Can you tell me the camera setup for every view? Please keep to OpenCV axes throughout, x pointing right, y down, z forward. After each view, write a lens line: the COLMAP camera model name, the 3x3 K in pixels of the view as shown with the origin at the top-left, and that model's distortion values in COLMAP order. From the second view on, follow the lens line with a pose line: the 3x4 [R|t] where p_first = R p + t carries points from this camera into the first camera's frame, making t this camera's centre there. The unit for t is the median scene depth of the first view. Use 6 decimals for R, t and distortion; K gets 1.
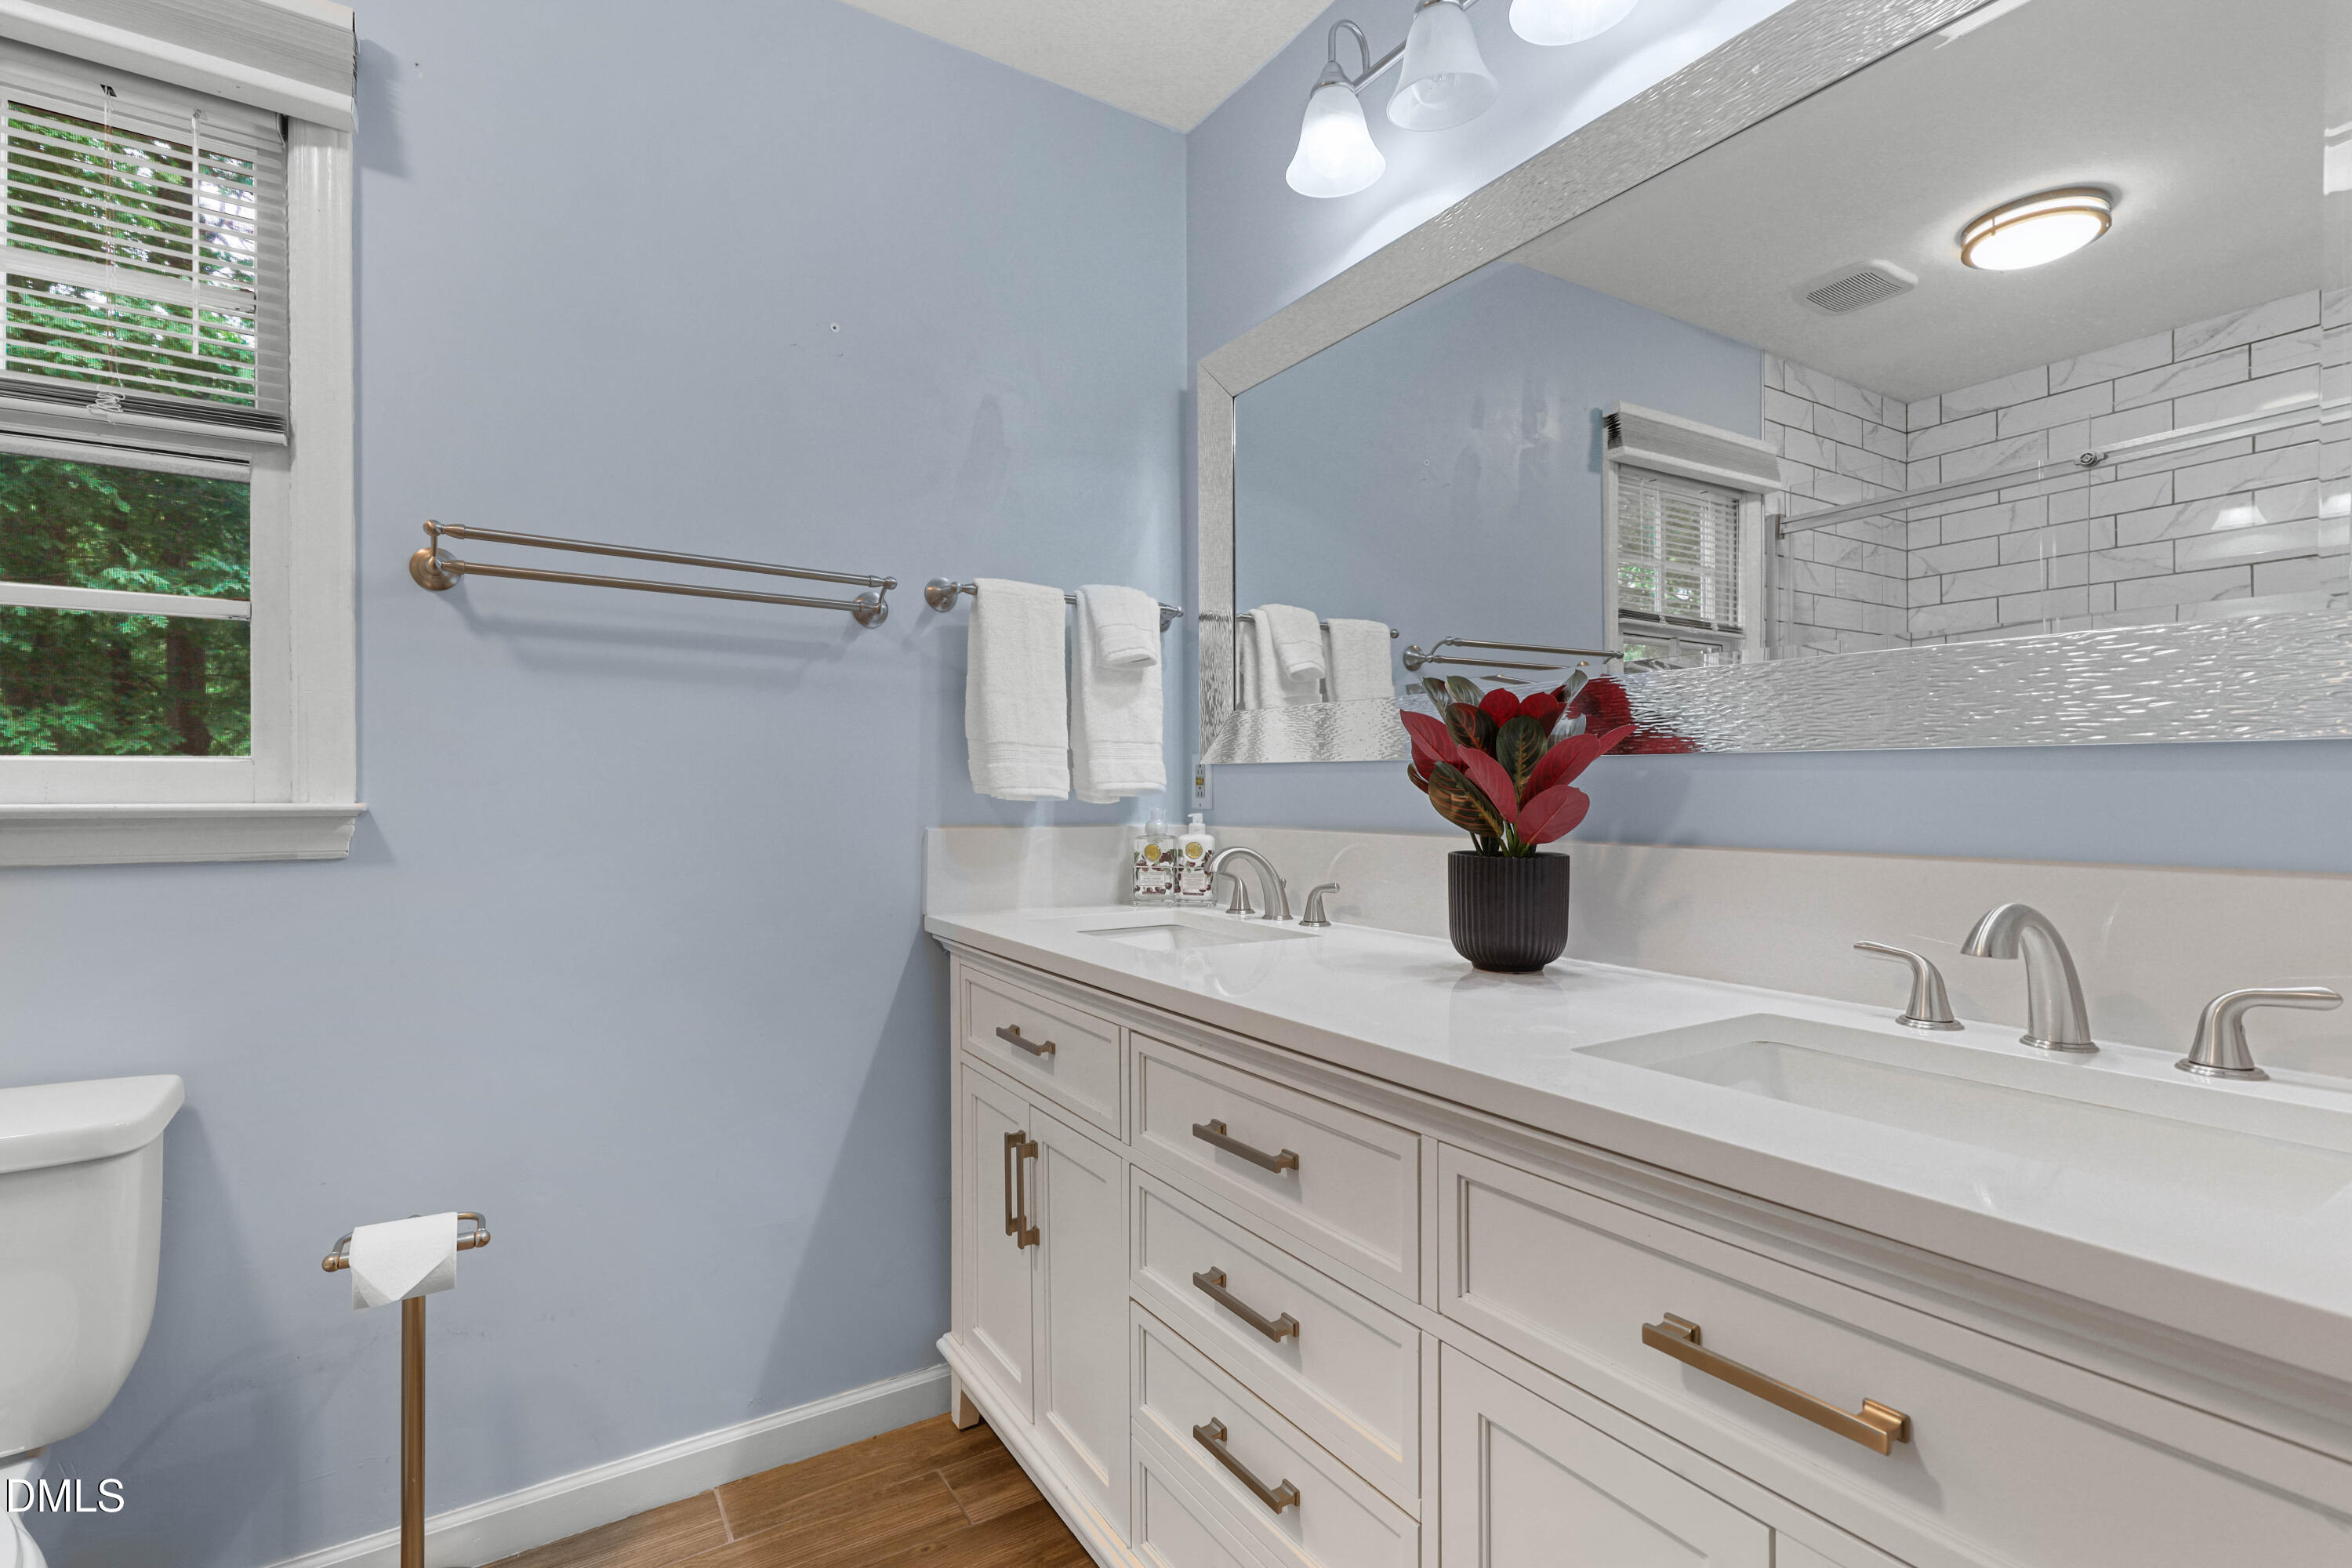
lens RADIAL K [[1079.0, 0, 1185.5], [0, 1079.0, 804.8], [0, 0, 1]] dist [0.002021, -0.000045]
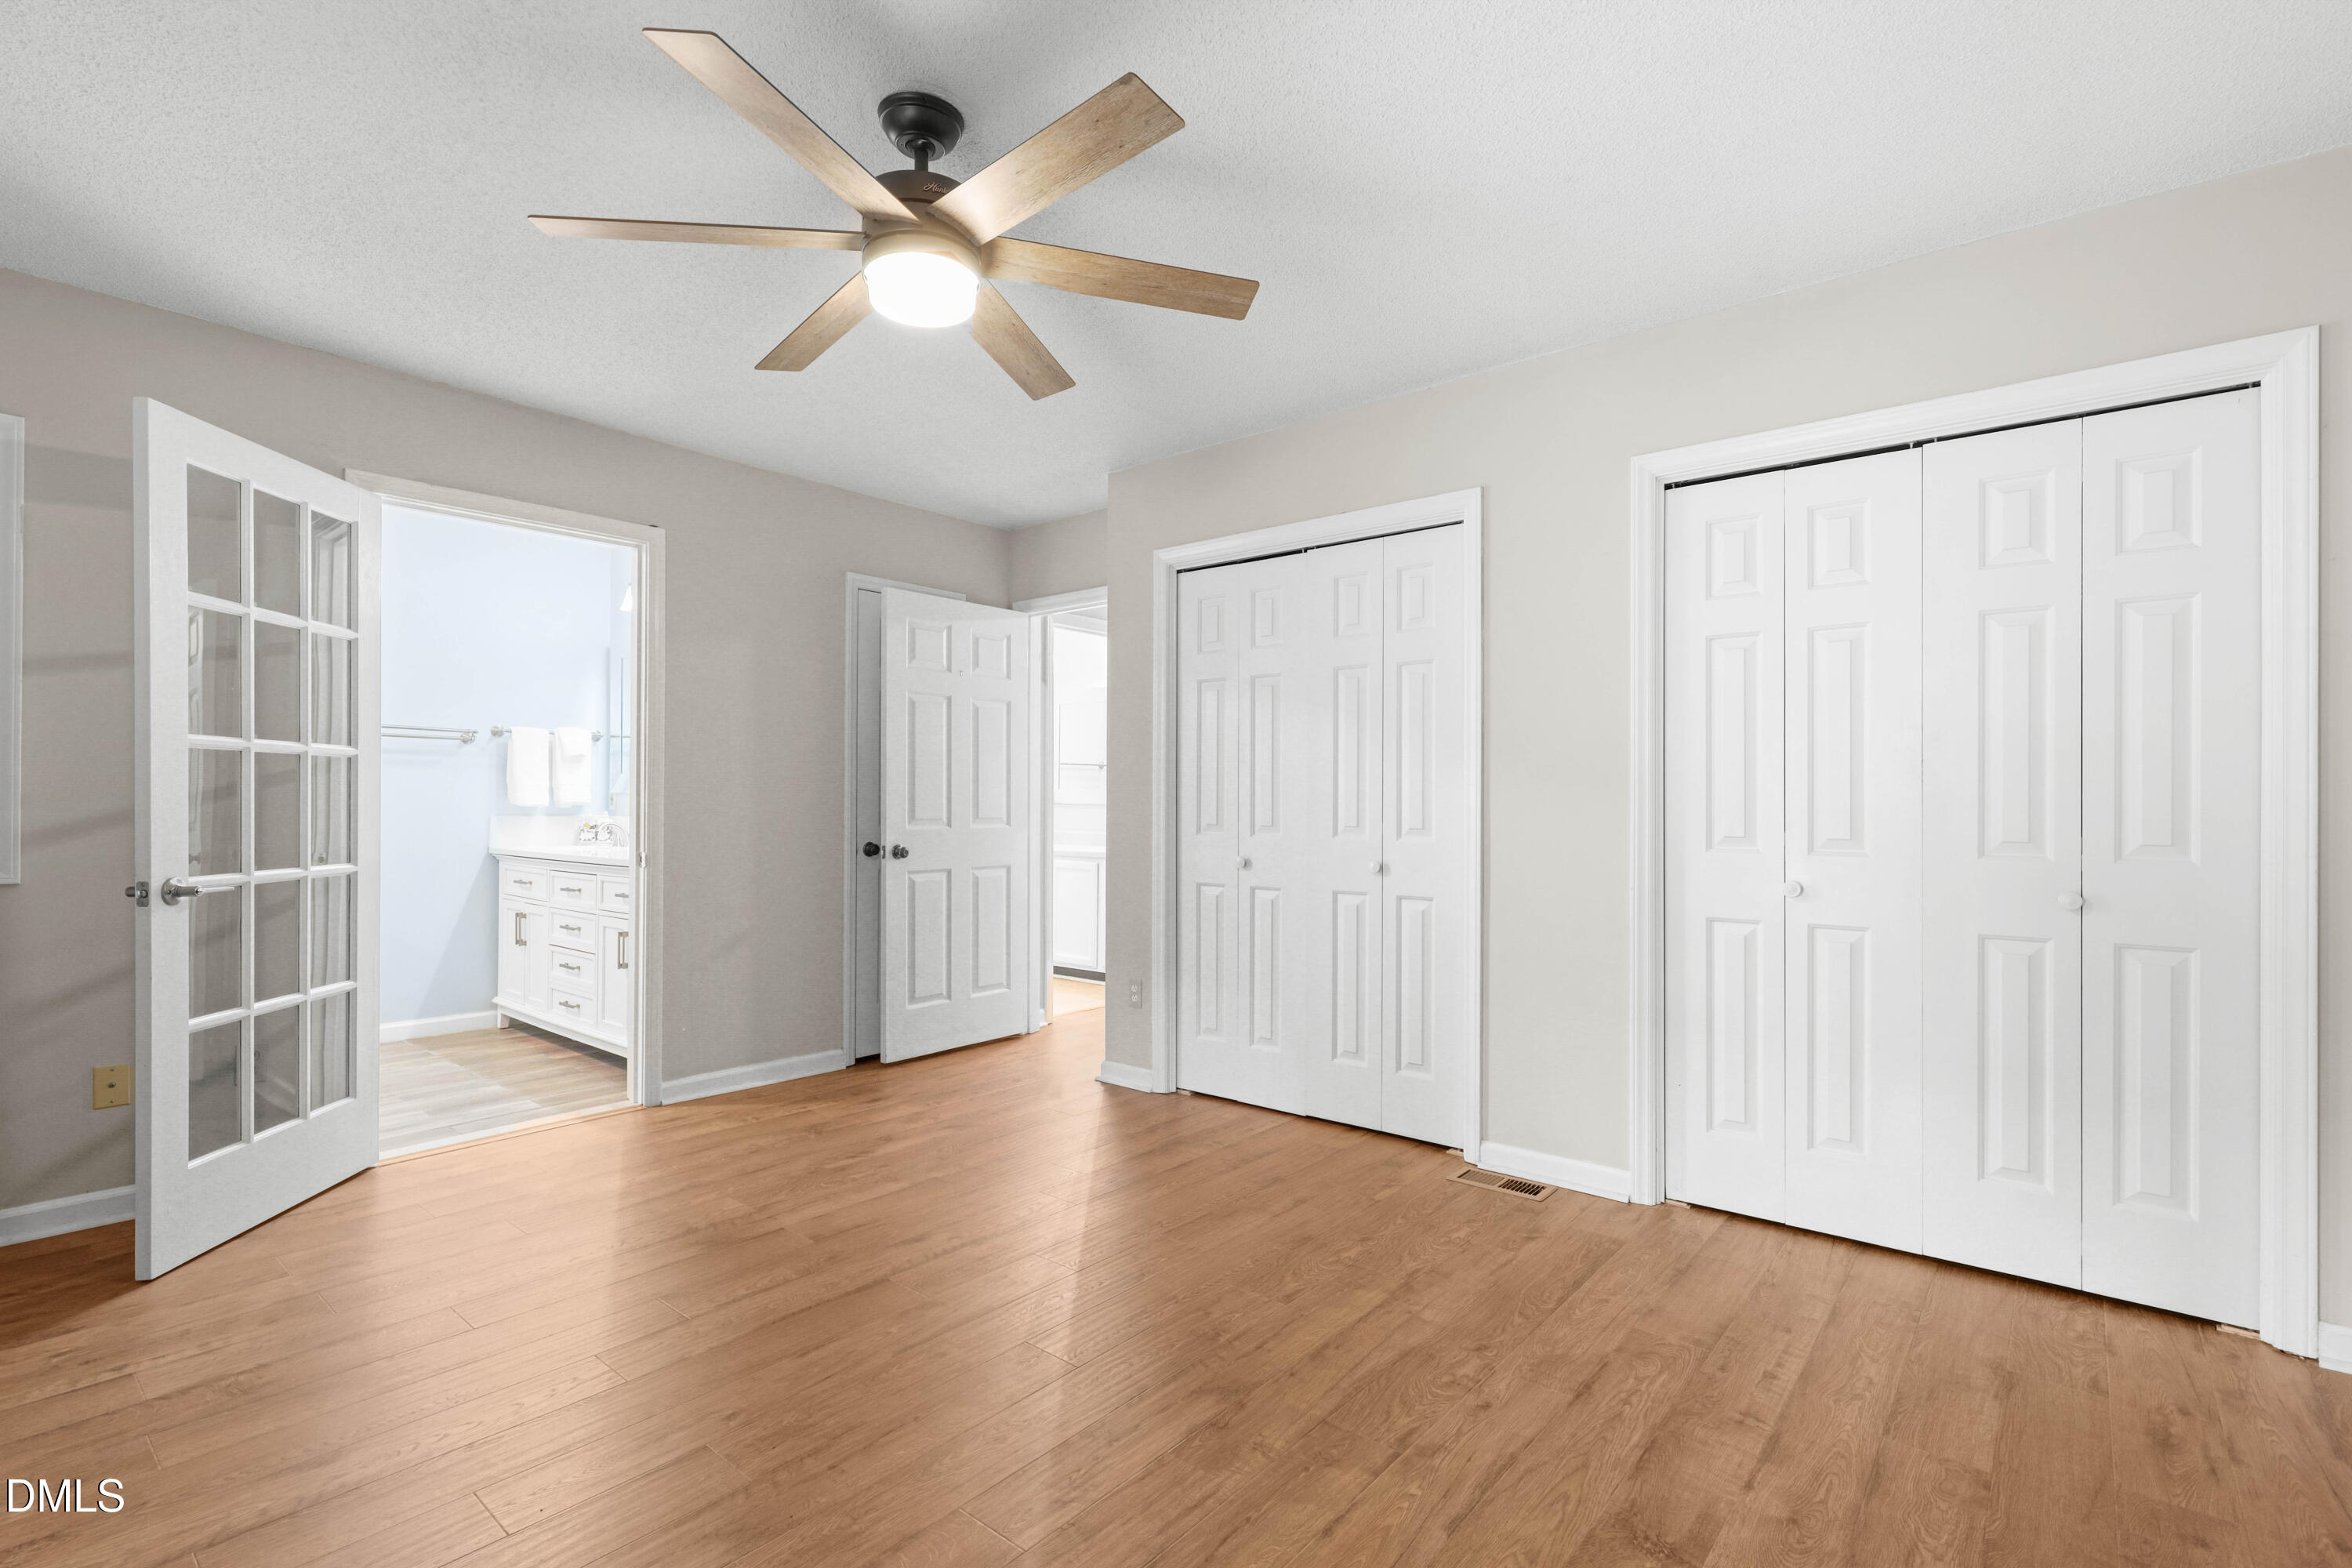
lens RADIAL K [[1079.0, 0, 1185.5], [0, 1079.0, 804.8], [0, 0, 1]] dist [0.002021, -0.000045]
pose [[0.954568, 0.009397, 0.297846, 0.640463], [-0.009464, 0.999954, -0.001218, -0.020074], [-0.297844, -0.001656, 0.954613, -2.188797]]
